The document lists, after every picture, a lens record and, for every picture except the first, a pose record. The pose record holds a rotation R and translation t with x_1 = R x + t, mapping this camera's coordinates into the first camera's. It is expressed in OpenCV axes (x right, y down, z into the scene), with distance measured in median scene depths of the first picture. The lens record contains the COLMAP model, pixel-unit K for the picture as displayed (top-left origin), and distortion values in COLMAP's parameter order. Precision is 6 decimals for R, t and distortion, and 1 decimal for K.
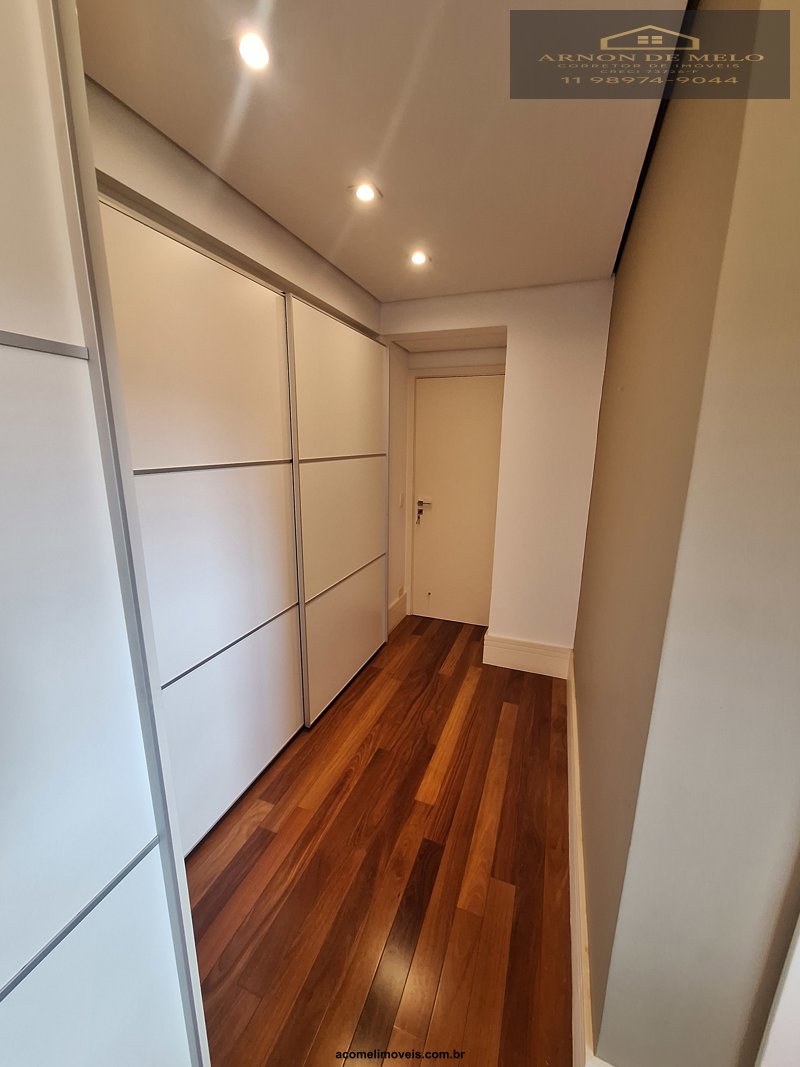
lens RADIAL K [[430.5, 0, 400.0], [0, 430.5, 533.5], [0, 0, 1]] dist [-0.001224, 0.000011]
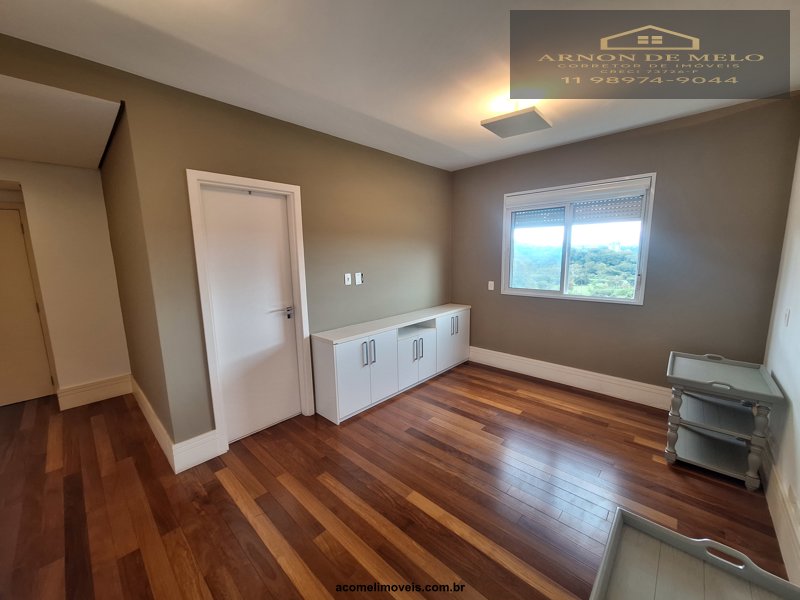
lens RADIAL K [[313.9, 0, 402.2], [0, 313.9, 301.3], [0, 0, 1]] dist [-0.014336, 0.000051]
pose [[0.386681, -0.178543, 0.904765, -0.362125], [0.205354, 0.973118, 0.104266, 0.135404], [-0.899059, 0.145480, 0.412951, -0.754559]]
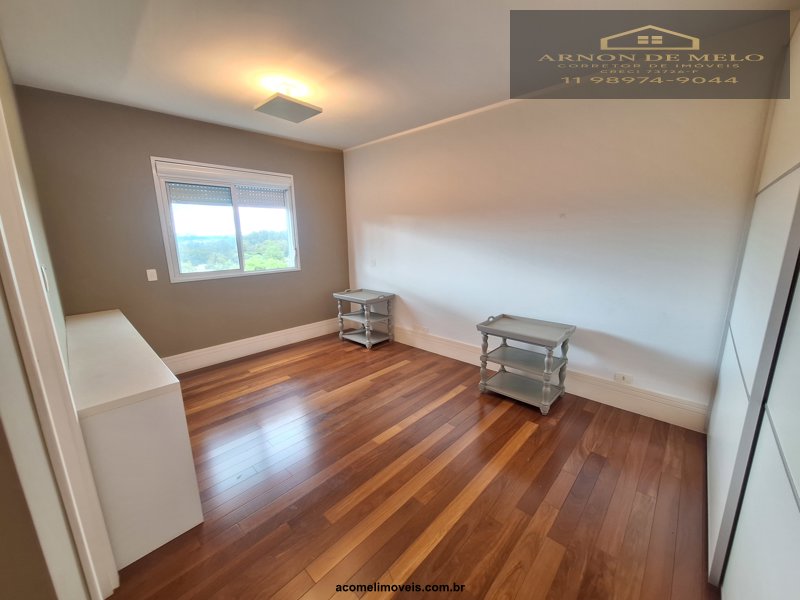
lens RADIAL K [[314.6, 0, 402.3], [0, 314.6, 300.8], [0, 0, 1]] dist [-0.001344, 0.000350]
pose [[-0.920139, -0.100561, 0.378460, -0.041799], [0.058221, 0.920592, 0.386163, -0.038526], [-0.387240, 0.377357, -0.841217, 0.377707]]
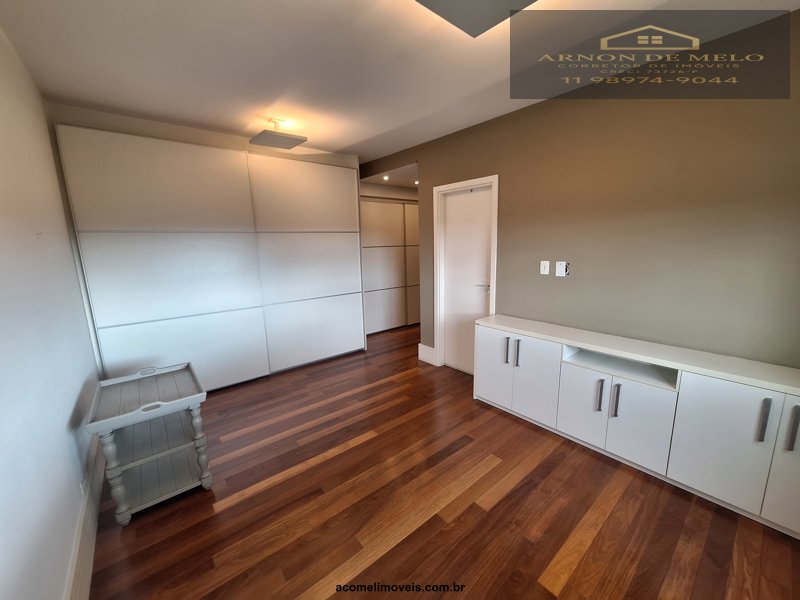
lens RADIAL K [[314.6, 0, 402.3], [0, 314.6, 300.8], [0, 0, 1]] dist [-0.001344, 0.000350]
pose [[0.863136, 0.041879, -0.503231, 1.070467], [-0.049750, 0.998759, -0.002213, 0.301456], [0.502514, 0.026946, 0.864149, -1.304709]]
